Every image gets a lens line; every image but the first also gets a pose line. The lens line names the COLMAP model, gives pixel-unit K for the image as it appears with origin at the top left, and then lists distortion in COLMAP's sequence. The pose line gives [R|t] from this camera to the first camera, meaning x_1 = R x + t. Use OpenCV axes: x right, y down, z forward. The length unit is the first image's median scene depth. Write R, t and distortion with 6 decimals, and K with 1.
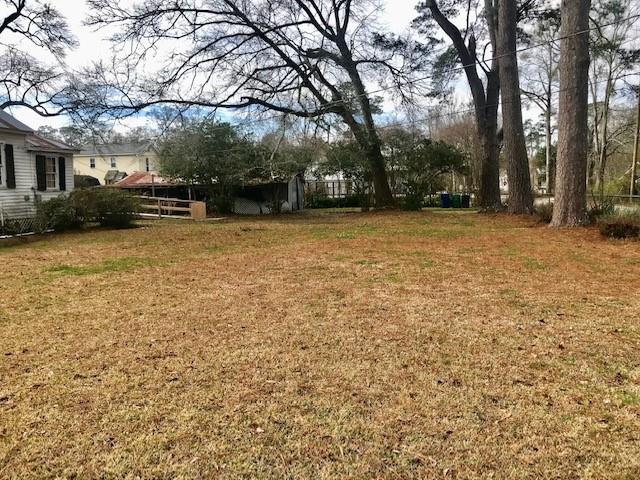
lens RADIAL K [[525.3, 0, 322.1], [0, 525.3, 235.5], [0, 0, 1]] dist [-0.002493, -0.013918]
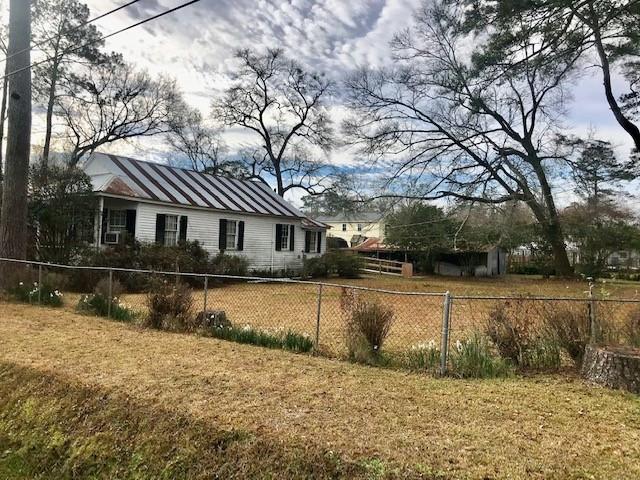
lens RADIAL K [[525.3, 0, 319.2], [0, 525.3, 239.5], [0, 0, 1]] dist [-0.002493, -0.013918]
pose [[0.893004, 0.034158, -0.448750, 0.162151], [-0.081426, 0.992923, -0.086456, 0.009946], [0.442621, 0.113745, 0.889465, -0.309893]]
